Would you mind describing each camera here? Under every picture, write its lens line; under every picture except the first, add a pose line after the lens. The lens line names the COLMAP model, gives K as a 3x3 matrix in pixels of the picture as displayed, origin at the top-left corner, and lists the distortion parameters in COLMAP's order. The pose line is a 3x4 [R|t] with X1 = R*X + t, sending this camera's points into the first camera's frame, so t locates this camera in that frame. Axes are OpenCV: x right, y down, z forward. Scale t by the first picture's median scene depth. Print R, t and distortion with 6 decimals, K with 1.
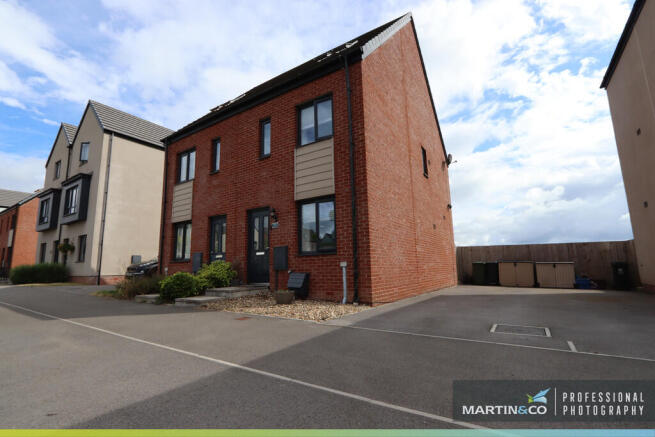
lens RADIAL K [[302.0, 0, 325.4], [0, 302.0, 221.9], [0, 0, 1]] dist [-0.014847, 0.000028]
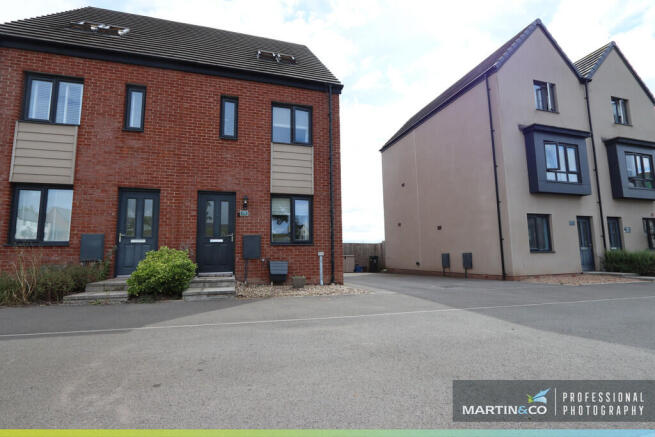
lens RADIAL K [[302.0, 0, 324.2], [0, 302.0, 222.6], [0, 0, 1]] dist [-0.014847, 0.000028]
pose [[0.640800, 0.095399, 0.761757, -0.762609], [-0.115911, 0.992897, -0.026840, 0.038345], [-0.758907, -0.071098, 0.647306, 0.168468]]
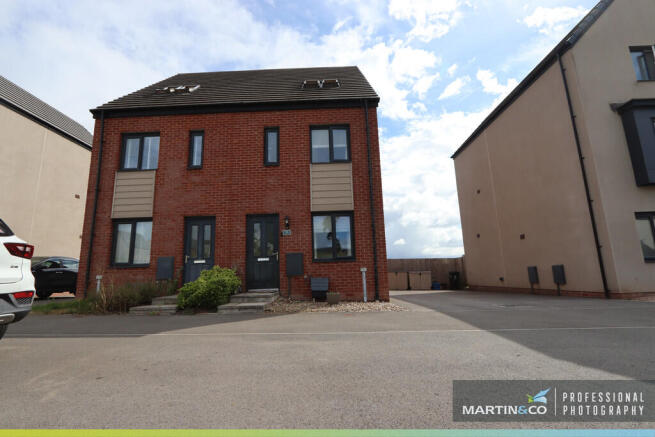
lens RADIAL K [[302.0, 0, 325.2], [0, 302.0, 222.5], [0, 0, 1]] dist [-0.014847, 0.000028]
pose [[0.842484, 0.090447, 0.531074, -0.626192], [-0.069544, 0.995816, -0.059274, 0.029971], [-0.534213, 0.013004, 0.845250, 0.048800]]
